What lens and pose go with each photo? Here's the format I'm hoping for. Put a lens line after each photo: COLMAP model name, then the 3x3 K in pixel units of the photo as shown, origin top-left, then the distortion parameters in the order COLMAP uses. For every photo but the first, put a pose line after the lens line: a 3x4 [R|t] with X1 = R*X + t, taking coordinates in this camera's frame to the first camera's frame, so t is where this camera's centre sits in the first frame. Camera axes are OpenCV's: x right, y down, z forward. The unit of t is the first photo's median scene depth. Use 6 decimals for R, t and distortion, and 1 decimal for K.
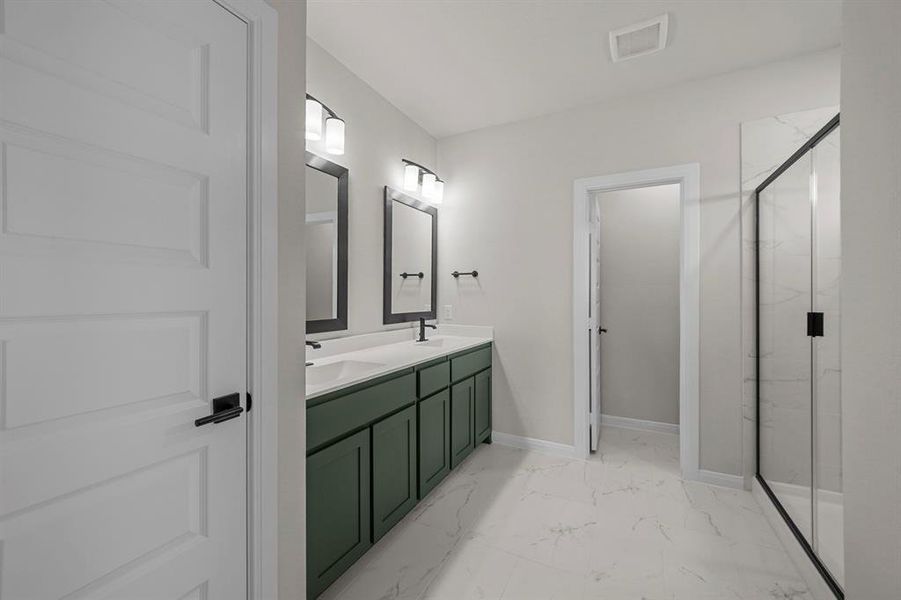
lens RADIAL K [[353.5, 0, 451.4], [0, 353.5, 297.3], [0, 0, 1]] dist [-0.000512, -0.000036]
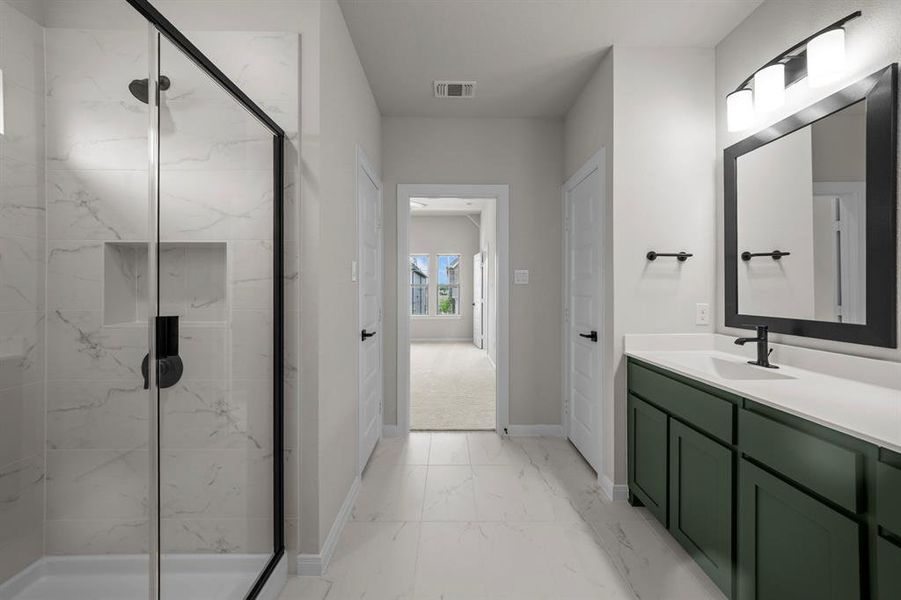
lens RADIAL K [[357.6, 0, 456.7], [0, 357.6, 285.9], [0, 0, 1]] dist [0.000155, -0.000198]
pose [[-0.878230, -0.003351, -0.478227, 0.669960], [0.003733, 0.999897, -0.013862, -0.001945], [0.478224, -0.013959, -0.878127, 1.334617]]
